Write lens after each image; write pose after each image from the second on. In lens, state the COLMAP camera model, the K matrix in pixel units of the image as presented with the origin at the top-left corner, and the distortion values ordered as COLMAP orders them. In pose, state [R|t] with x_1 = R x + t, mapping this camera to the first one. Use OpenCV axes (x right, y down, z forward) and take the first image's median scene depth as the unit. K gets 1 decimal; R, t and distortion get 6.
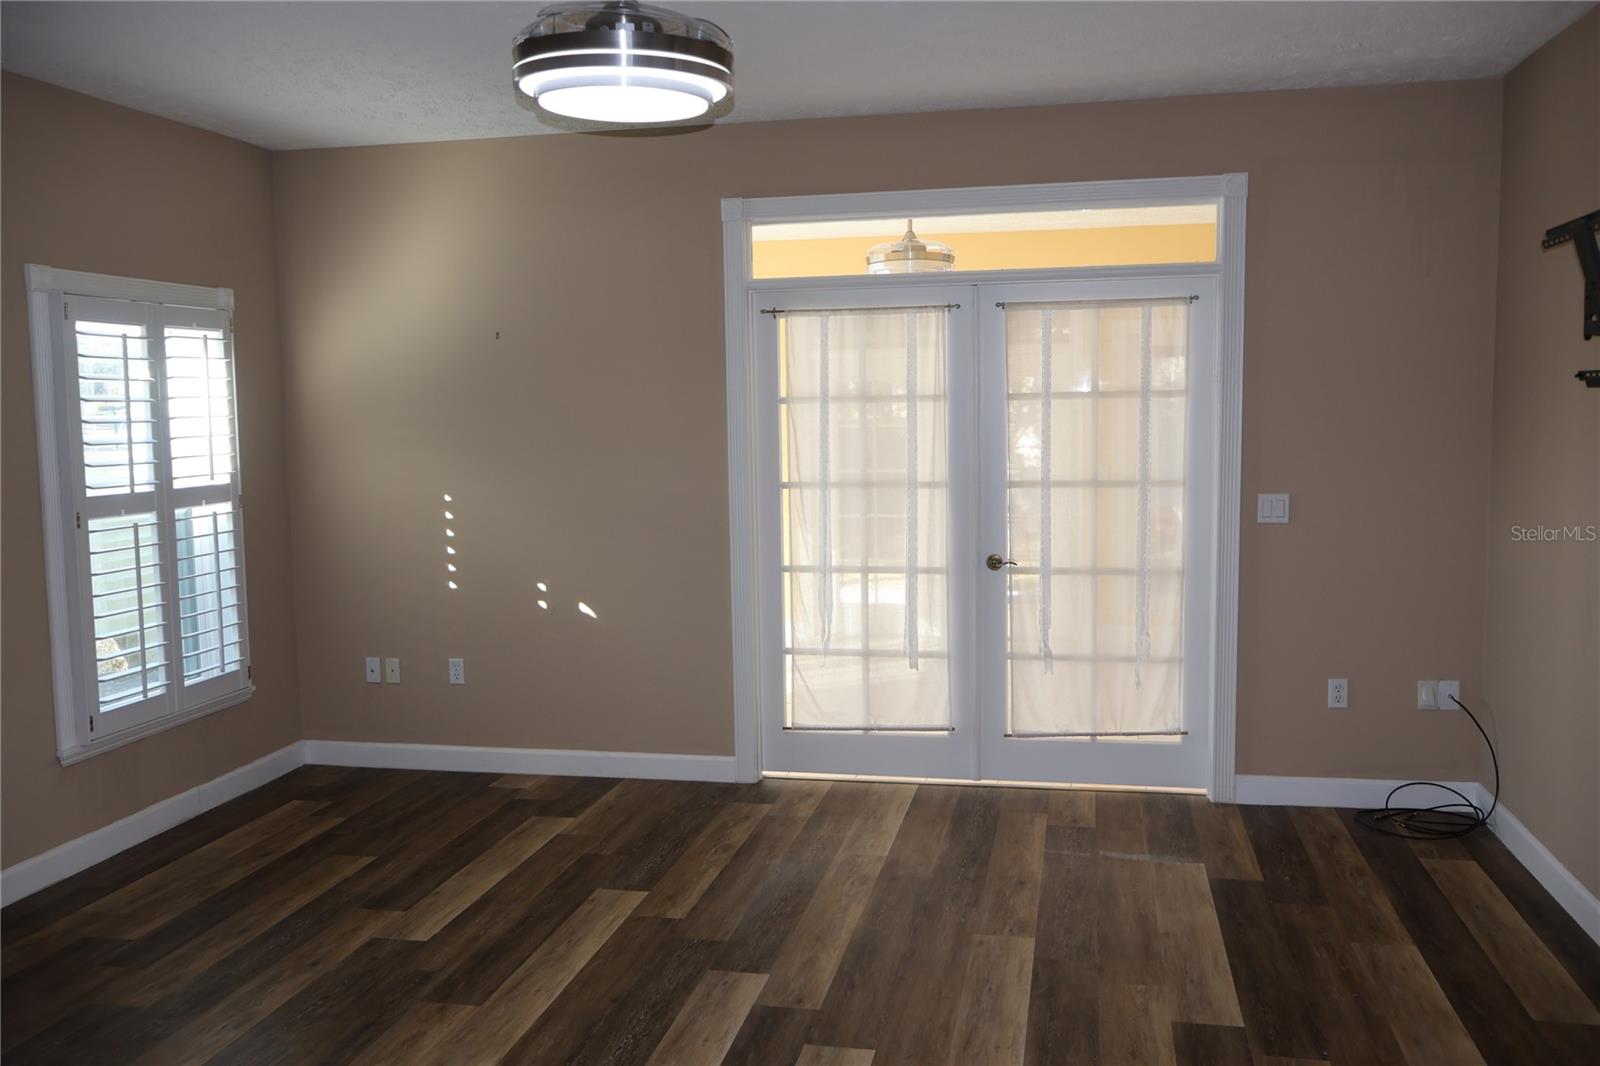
lens RADIAL K [[1338.3, 0, 797.4], [0, 1338.3, 531.8], [0, 0, 1]] dist [-0.002803, 0.003833]
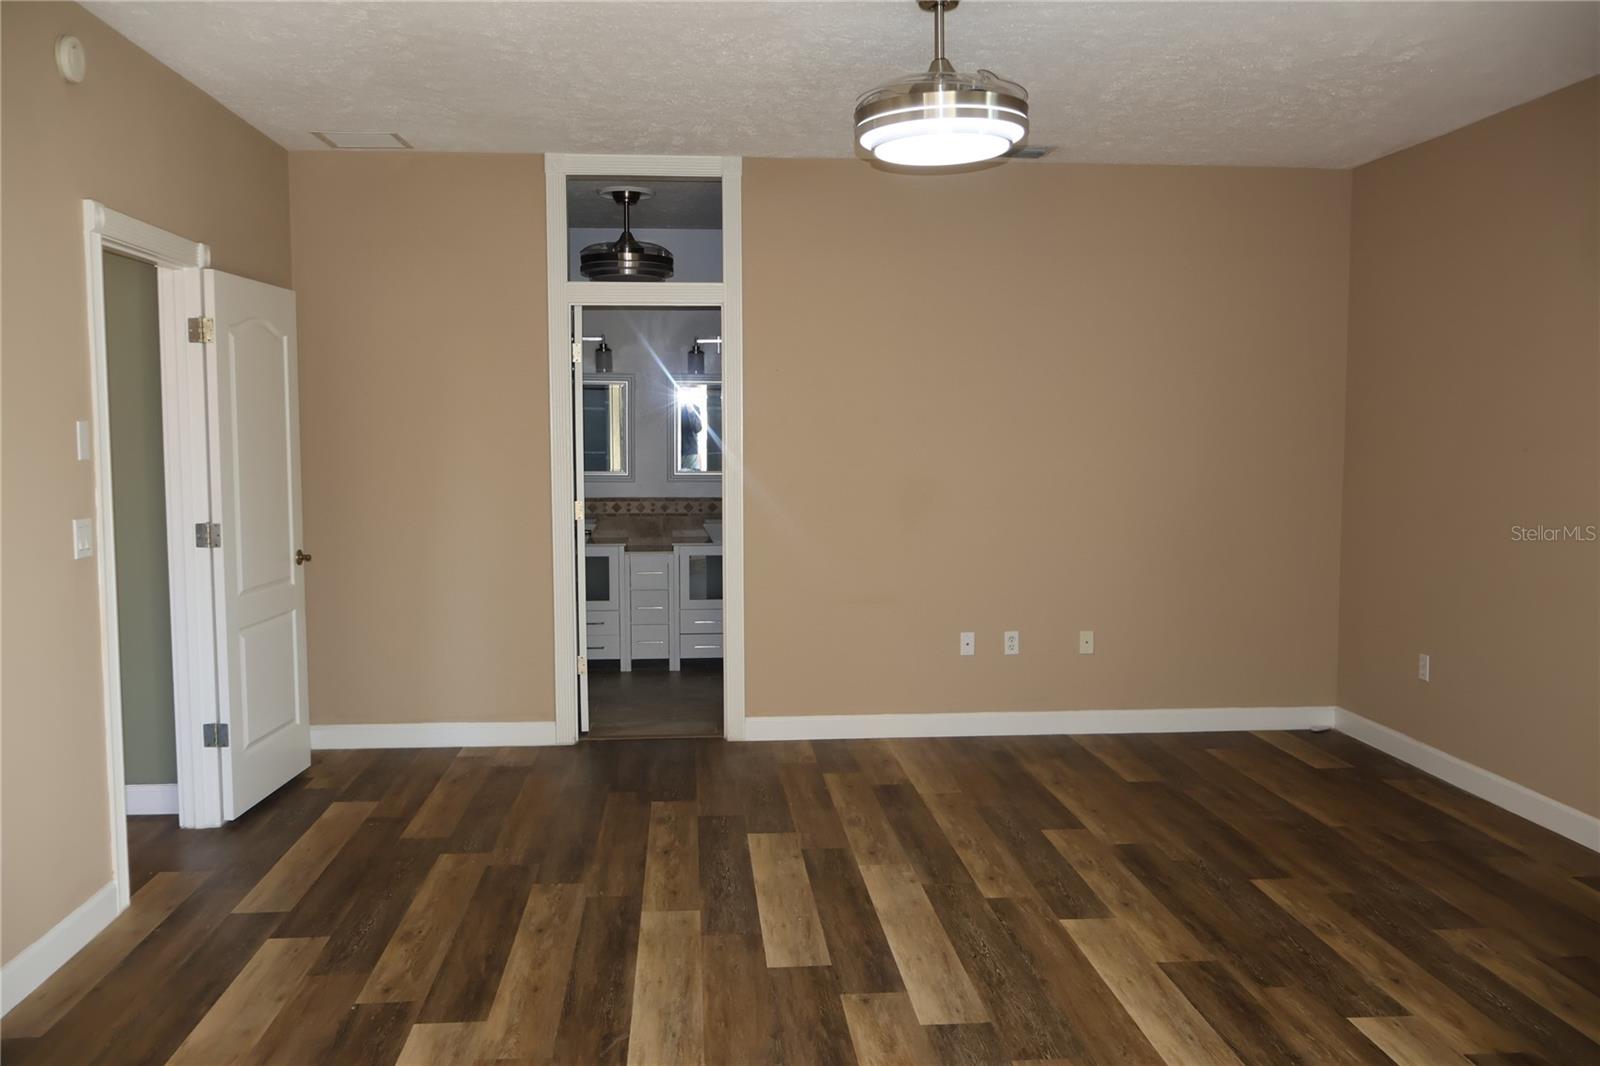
lens RADIAL K [[1338.3, 0, 797.2], [0, 1338.3, 533.4], [0, 0, 1]] dist [-0.002803, 0.003833]
pose [[-0.956927, 0.043058, -0.287119, 0.315424], [-0.009002, 0.984065, 0.177578, -0.155844], [0.290190, 0.172514, -0.941291, 1.853276]]
